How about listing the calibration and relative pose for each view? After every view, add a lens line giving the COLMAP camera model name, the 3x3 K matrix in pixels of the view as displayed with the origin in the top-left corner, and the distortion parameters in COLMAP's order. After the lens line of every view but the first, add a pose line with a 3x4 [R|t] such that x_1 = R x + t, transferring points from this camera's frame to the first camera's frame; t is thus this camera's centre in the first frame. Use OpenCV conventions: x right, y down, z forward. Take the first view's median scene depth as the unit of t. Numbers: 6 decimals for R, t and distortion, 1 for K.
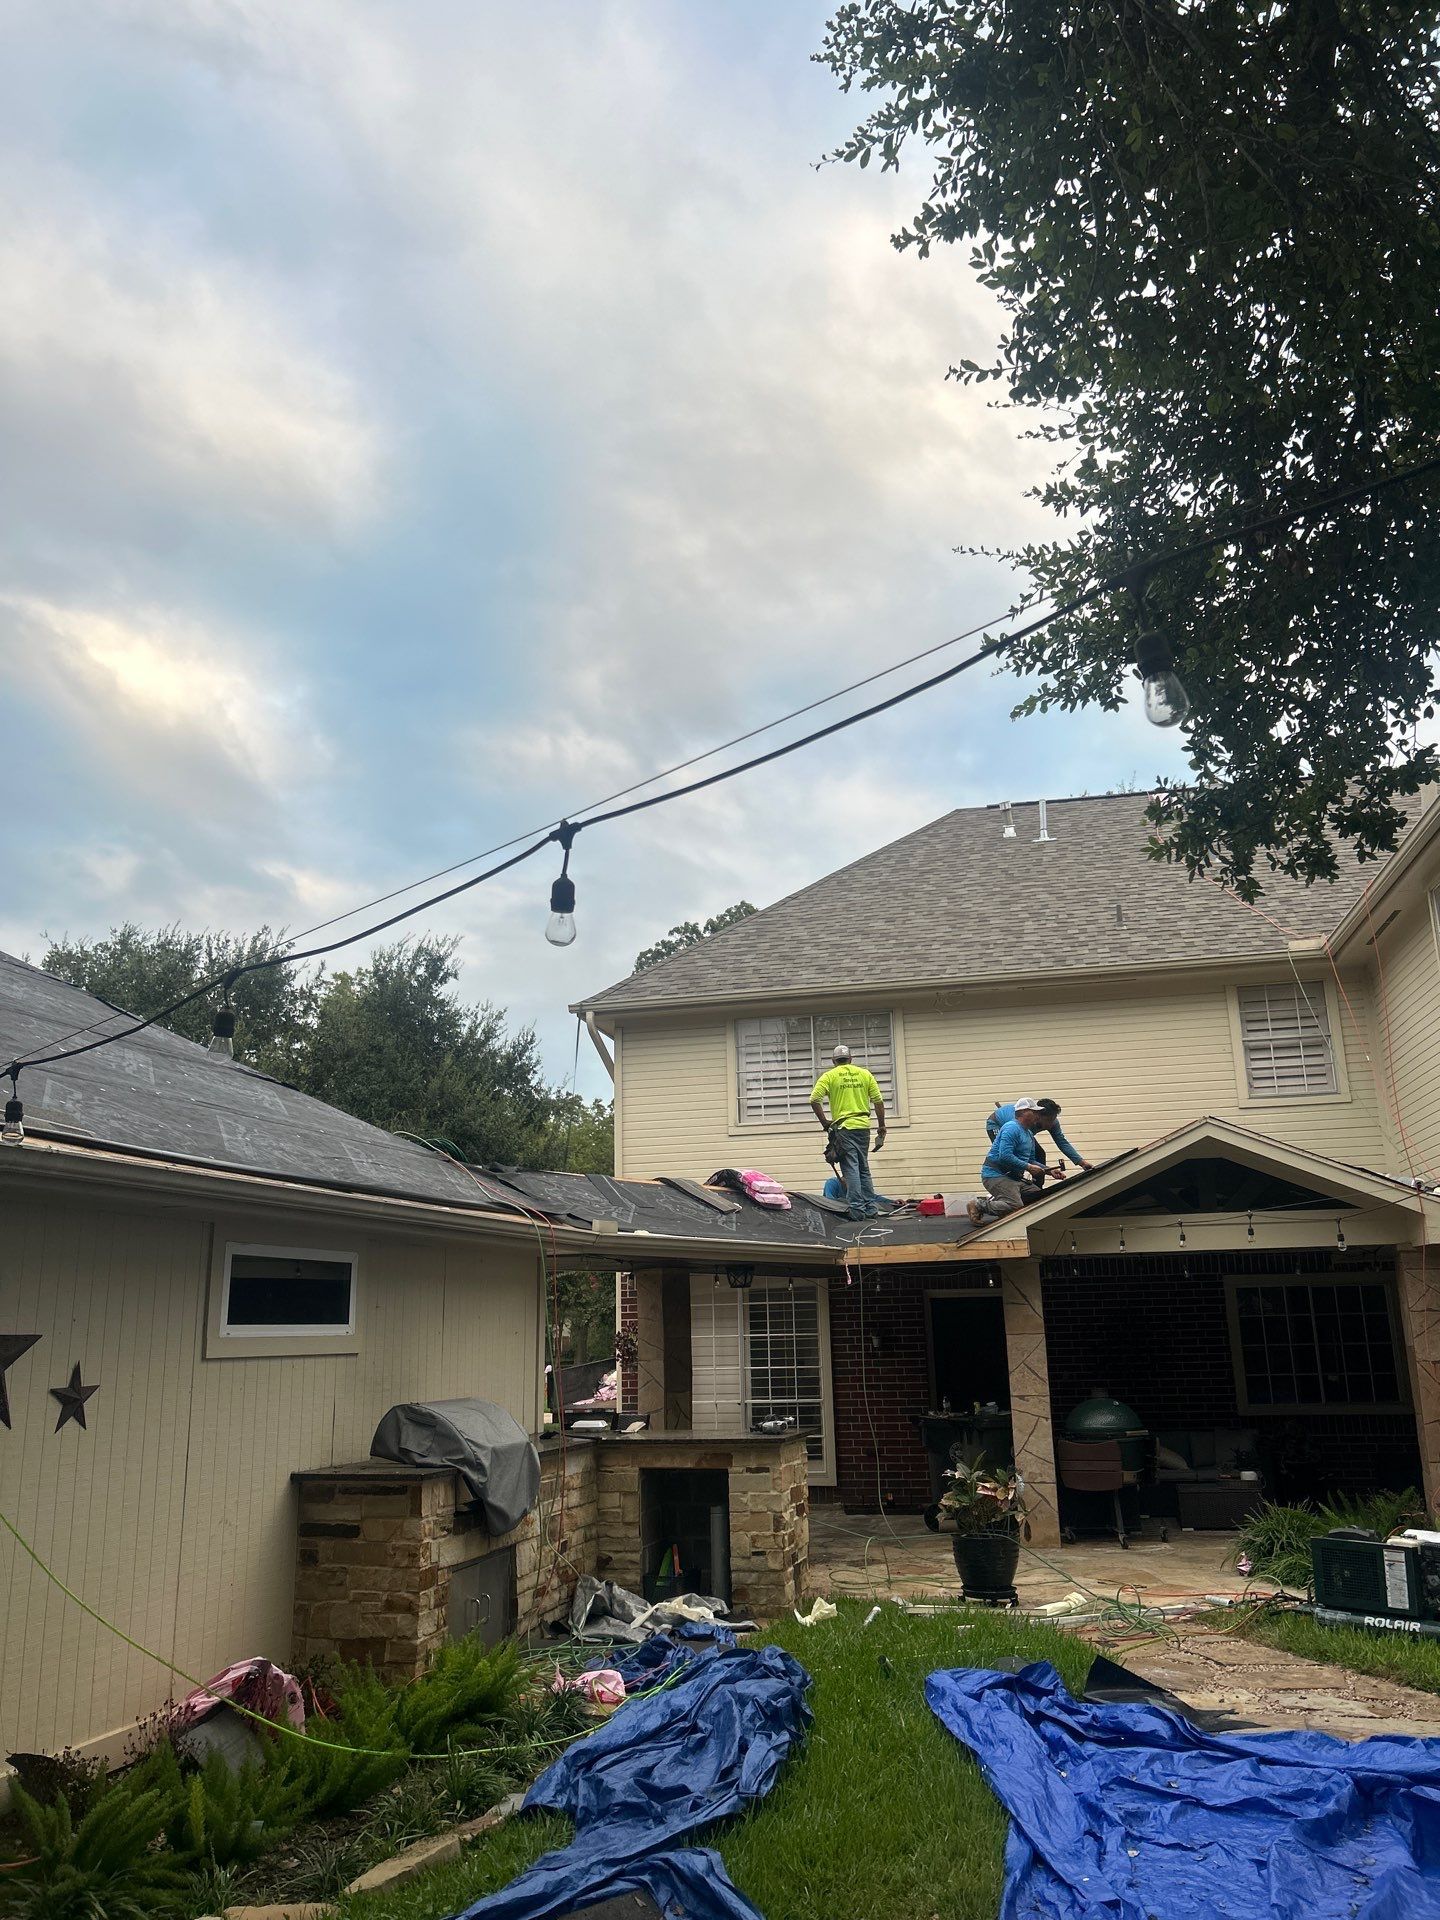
lens RADIAL K [[1437.2, 0, 751.8], [0, 1437.2, 971.1], [0, 0, 1]] dist [0.041139, -0.042976]
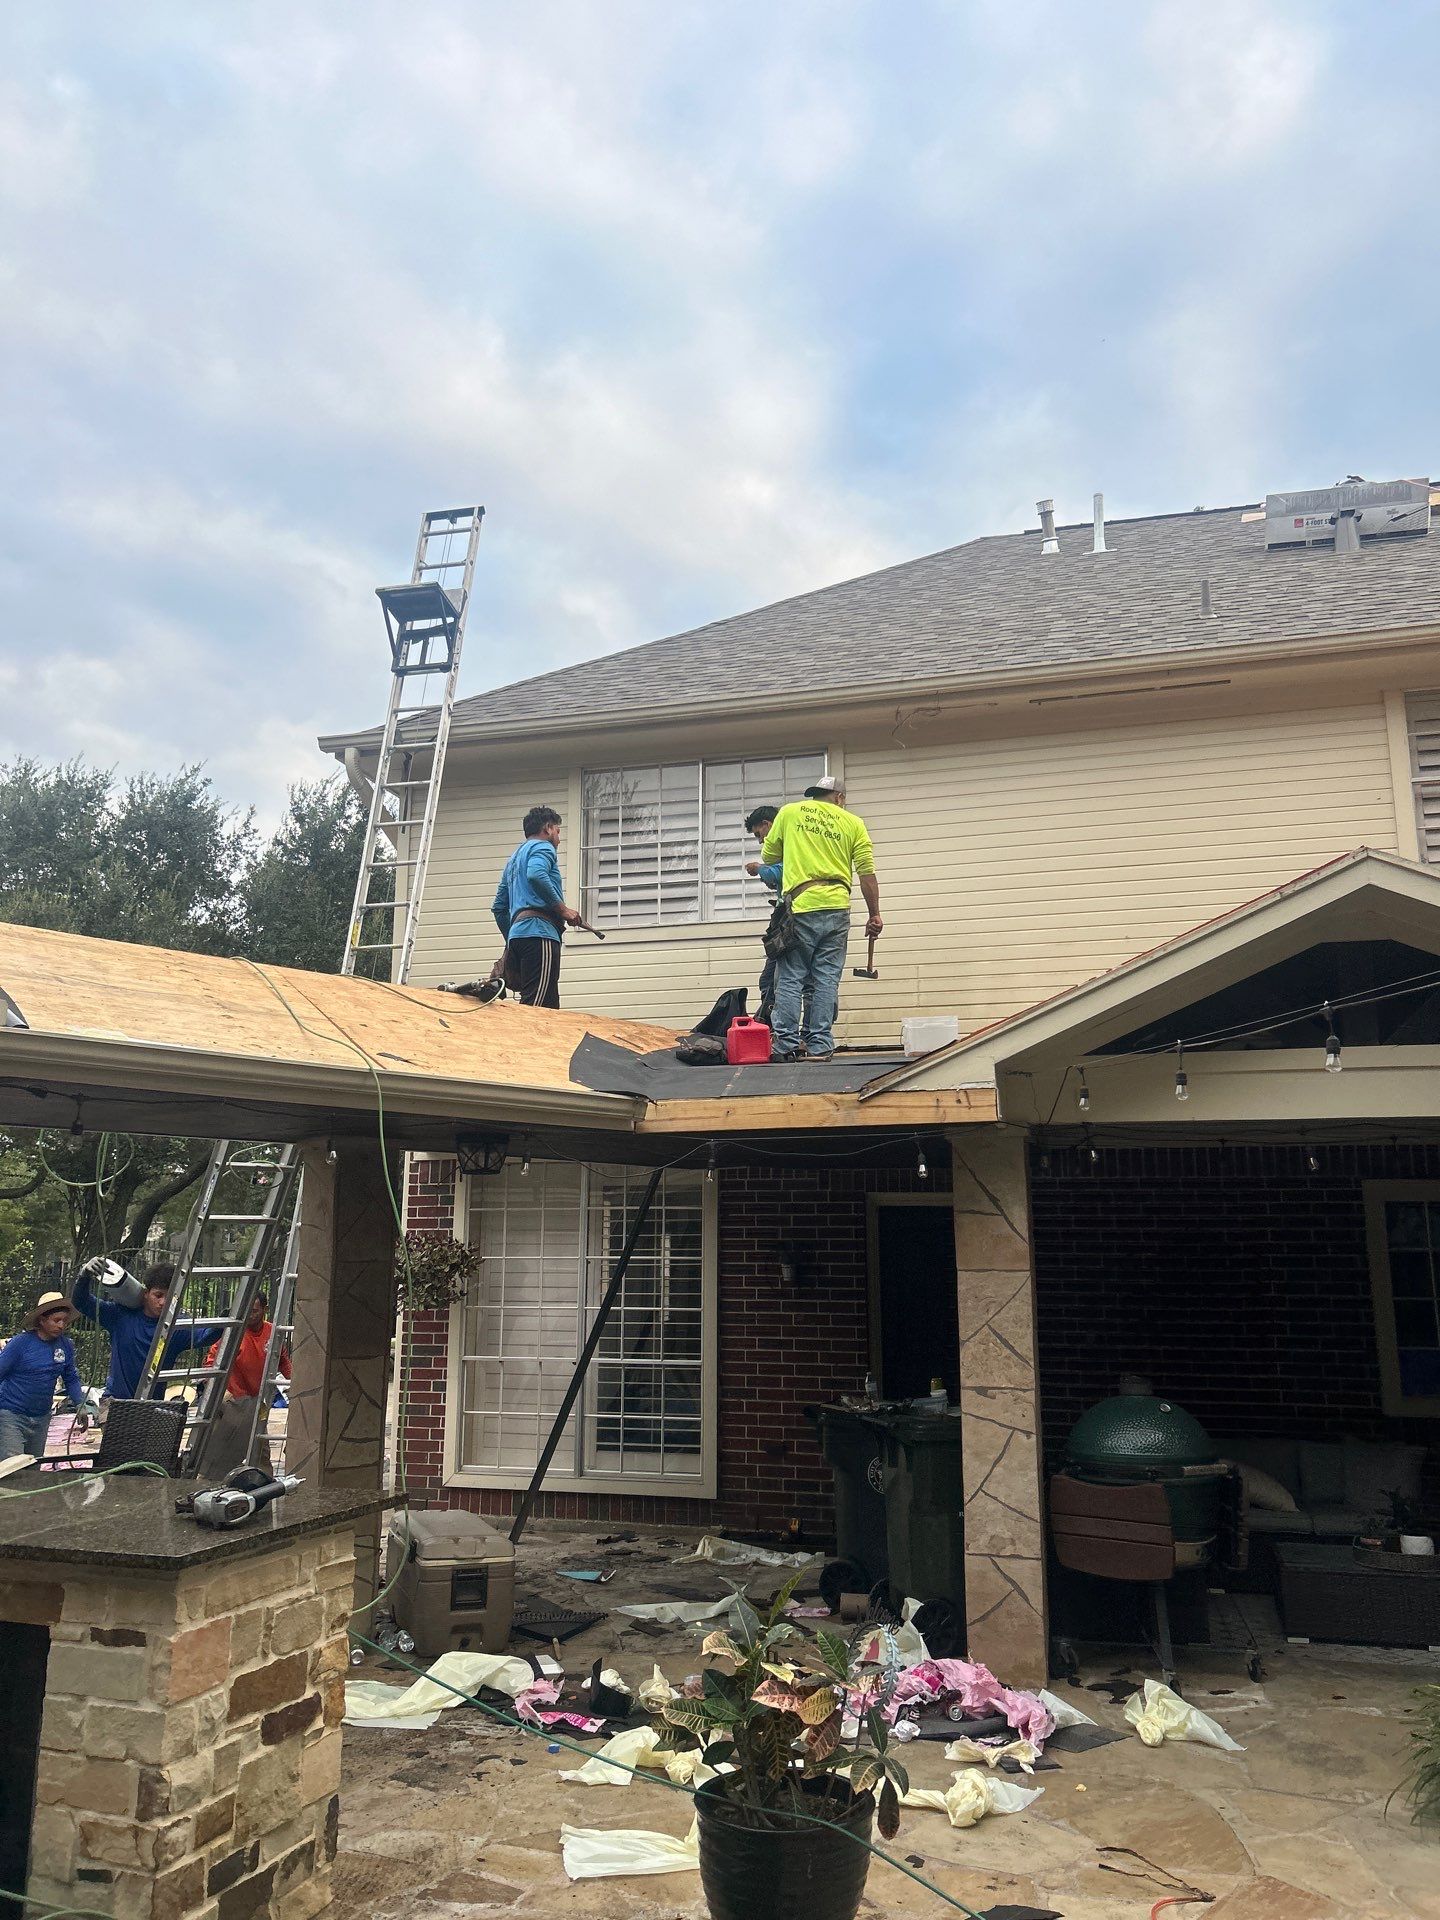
lens RADIAL K [[1437.2, 0, 744.1], [0, 1437.2, 968.5], [0, 0, 1]] dist [0.041139, -0.042976]
pose [[0.997956, 0.015668, -0.061952, 0.109304], [-0.012362, 0.998497, 0.053393, 0.096753], [0.062695, -0.052518, 0.996650, 0.402291]]
